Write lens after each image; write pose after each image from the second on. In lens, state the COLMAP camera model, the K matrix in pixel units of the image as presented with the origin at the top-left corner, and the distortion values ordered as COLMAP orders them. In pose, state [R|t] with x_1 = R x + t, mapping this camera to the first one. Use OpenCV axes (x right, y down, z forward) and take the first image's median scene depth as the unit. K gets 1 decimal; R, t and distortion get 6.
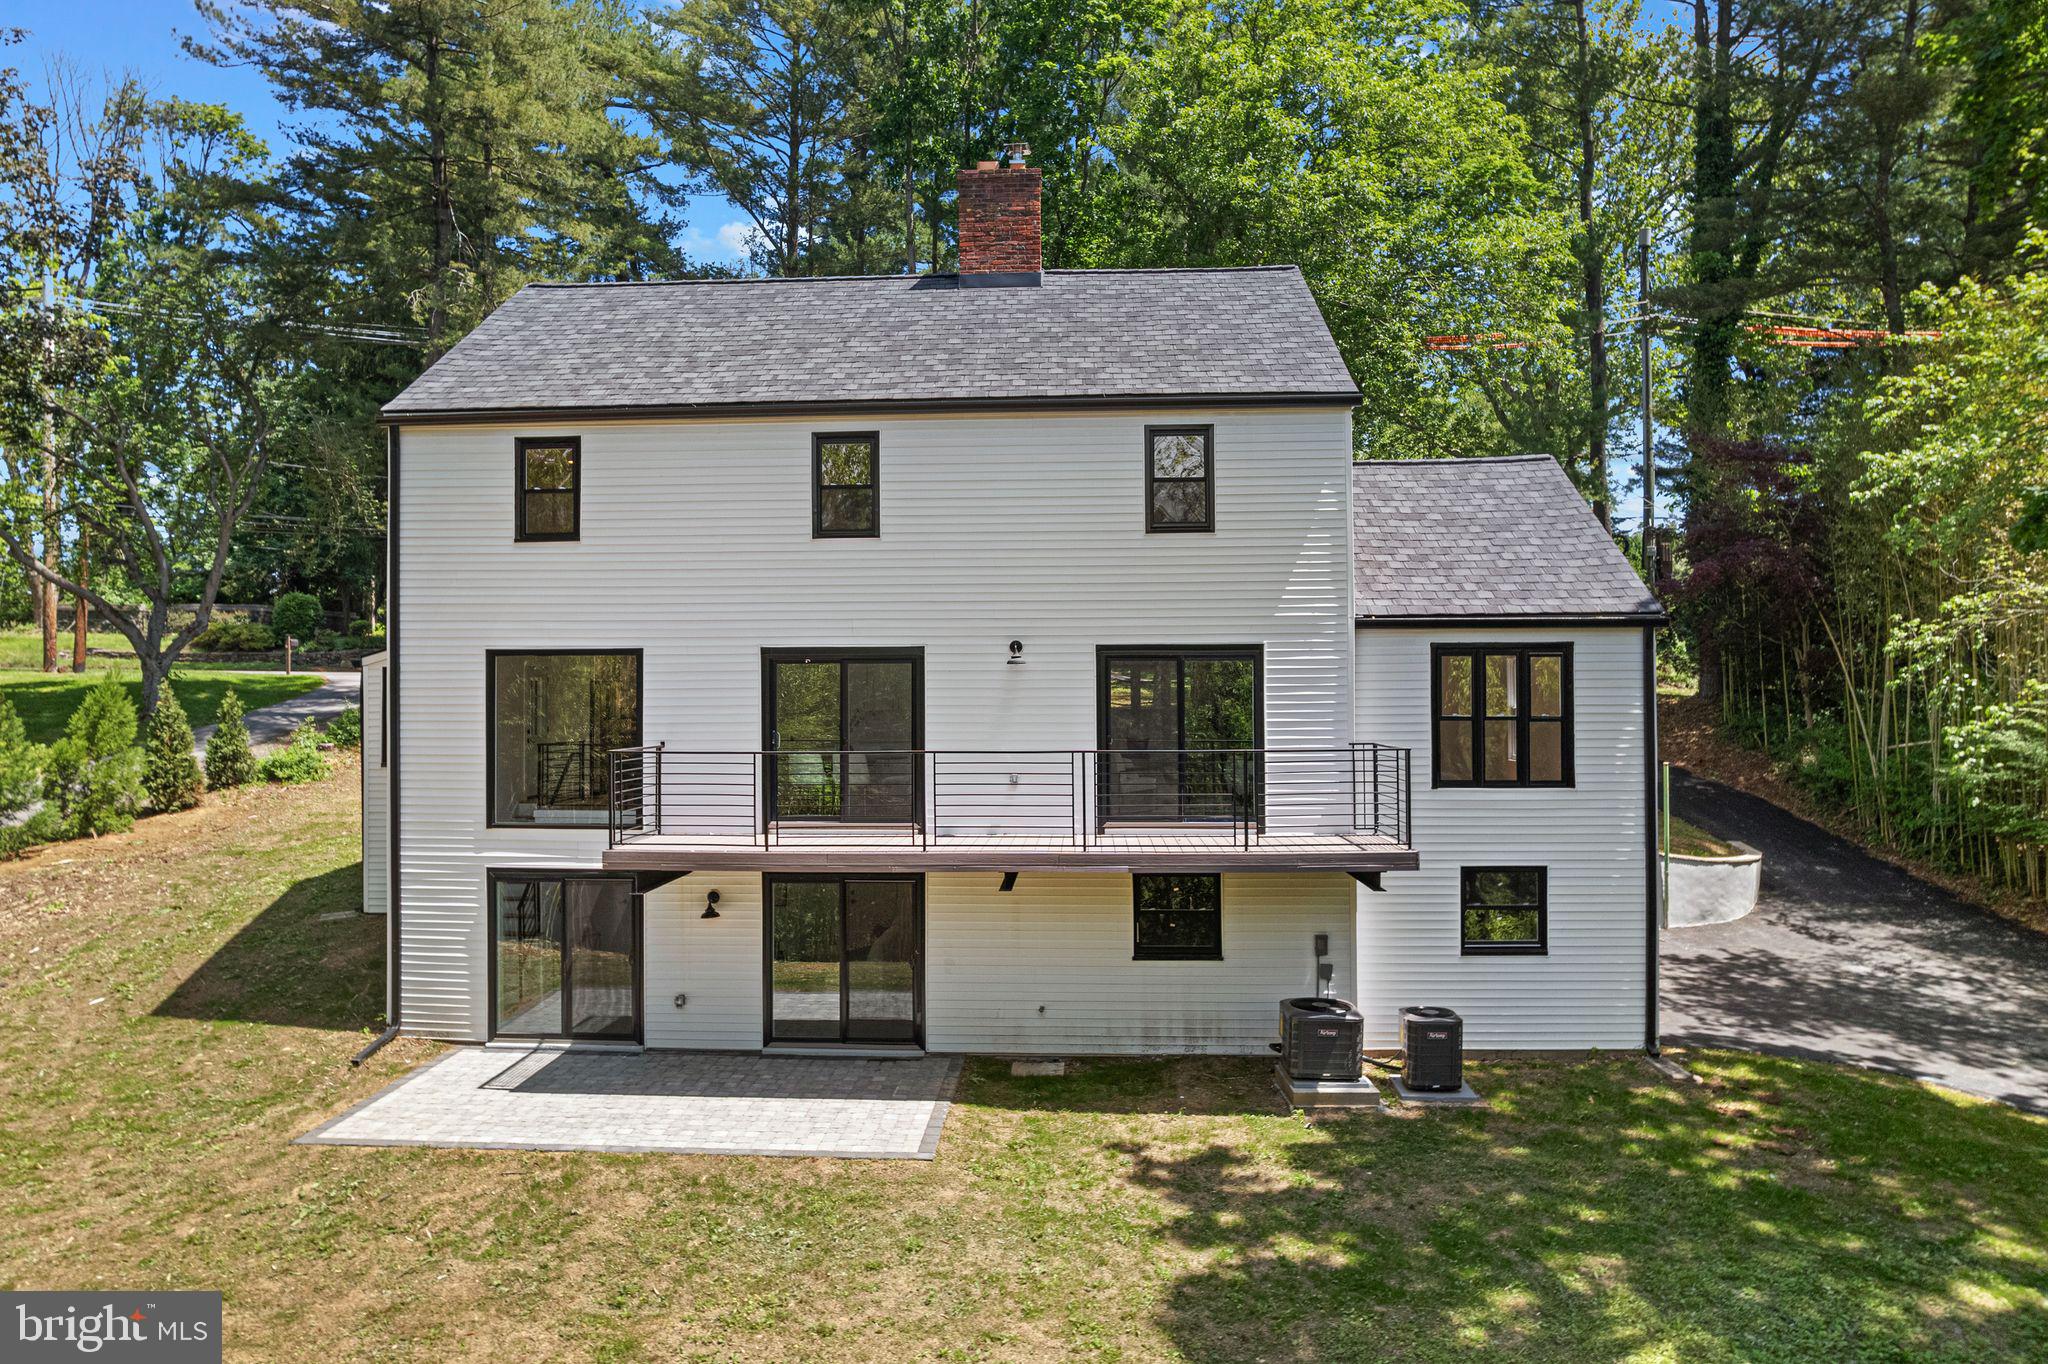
lens RADIAL K [[1373.6, 0, 1015.8], [0, 1373.6, 676.5], [0, 0, 1]] dist [-0.024758, 0.002650]
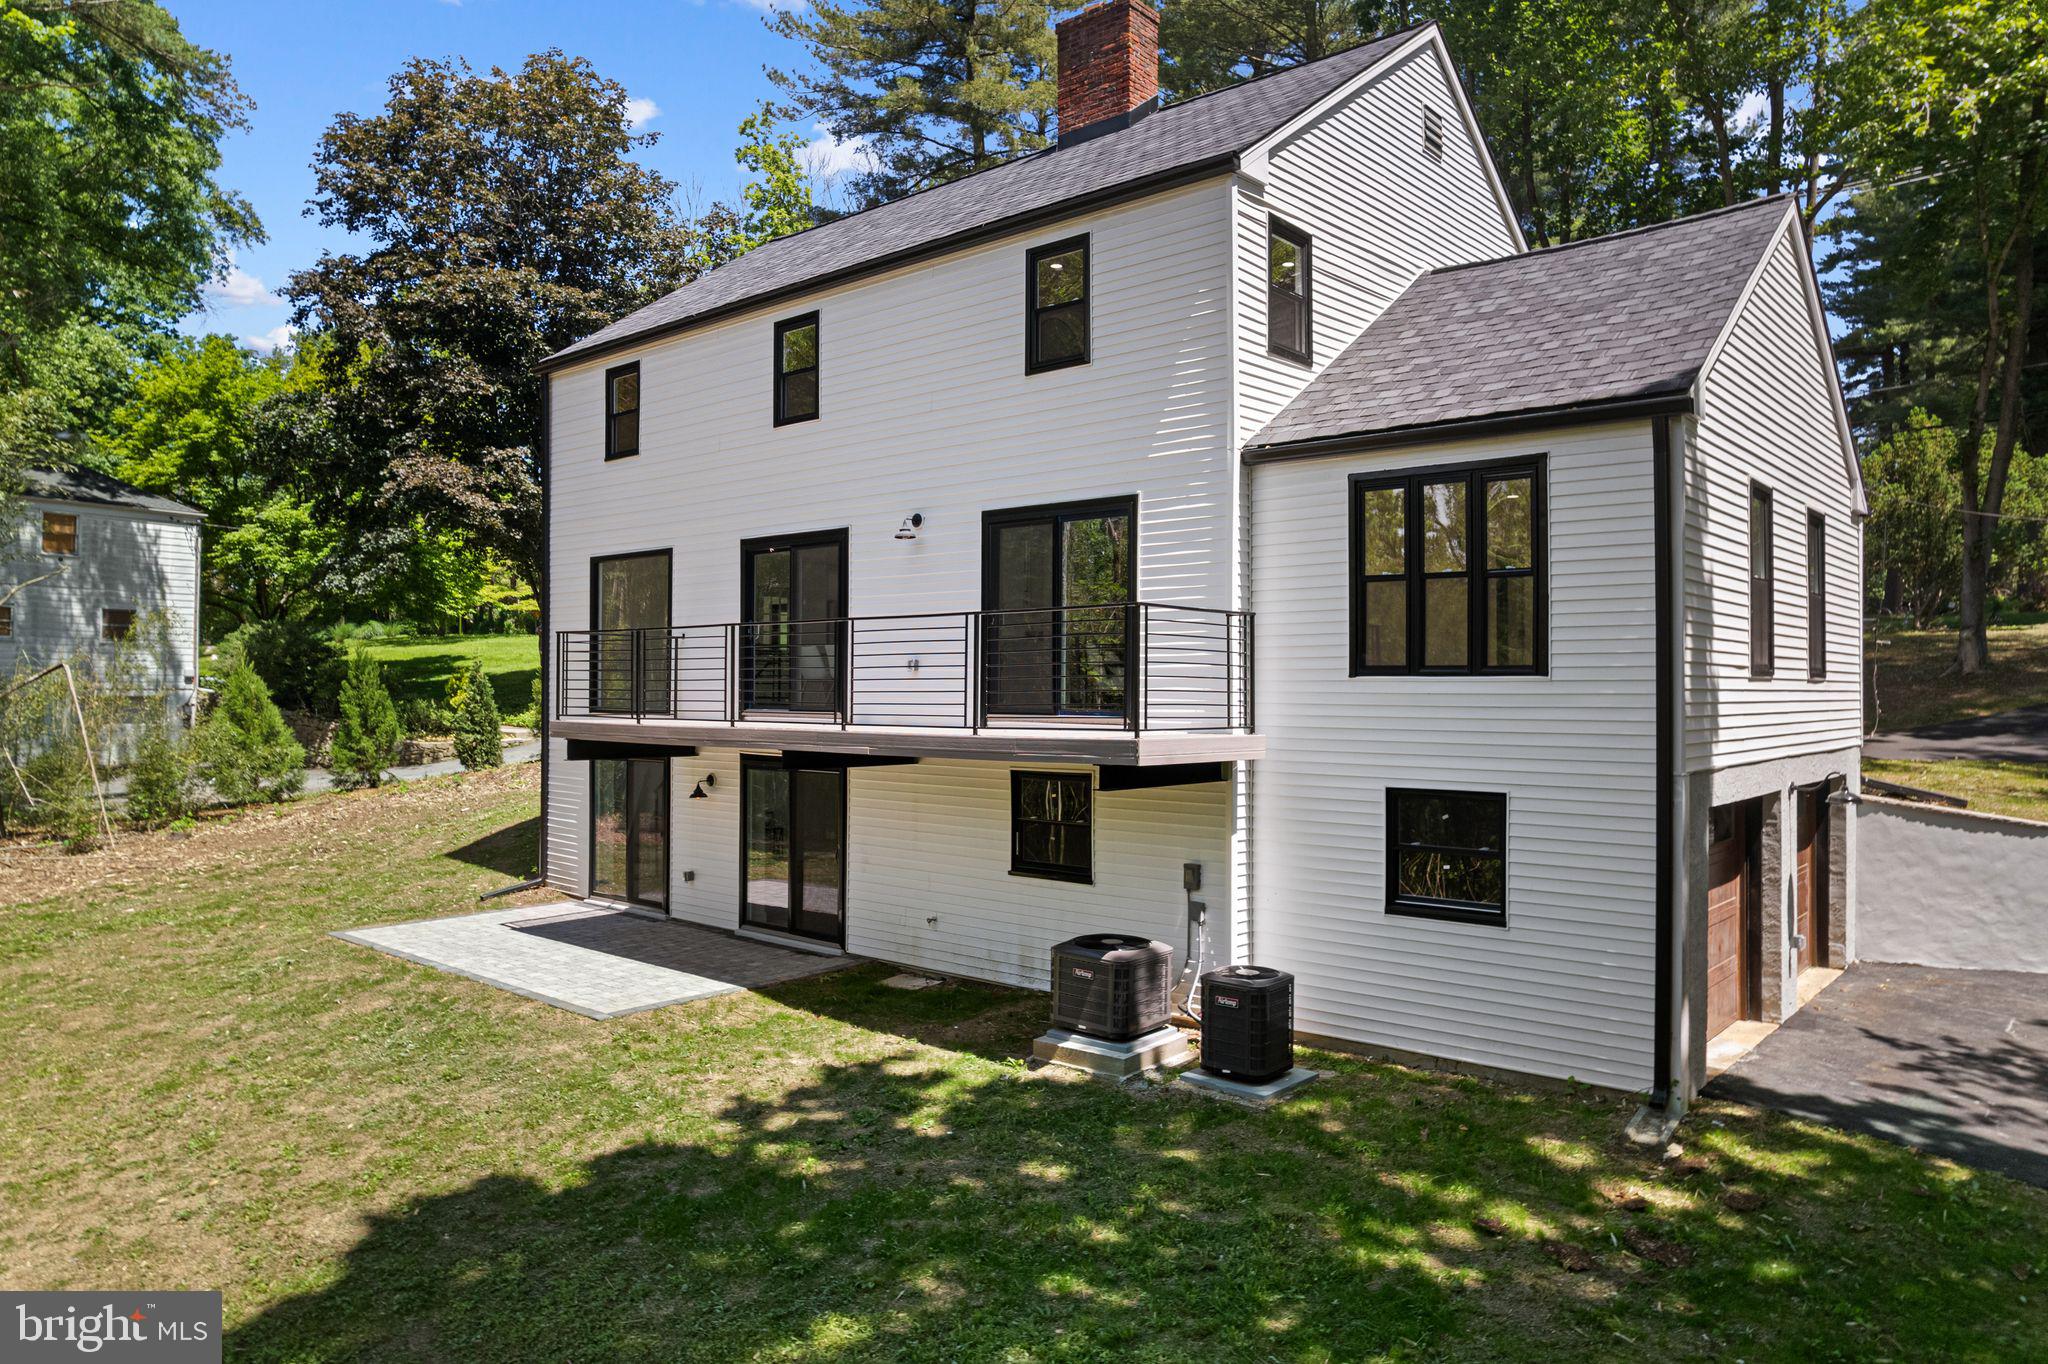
lens RADIAL K [[1373.6, 0, 1018.3], [0, 1373.6, 684.7], [0, 0, 1]] dist [-0.024758, 0.002650]
pose [[0.778491, 0.004387, -0.627641, 0.622929], [-0.004866, 0.999988, 0.000954, 0.086246], [0.627637, 0.002311, 0.778503, 0.331701]]
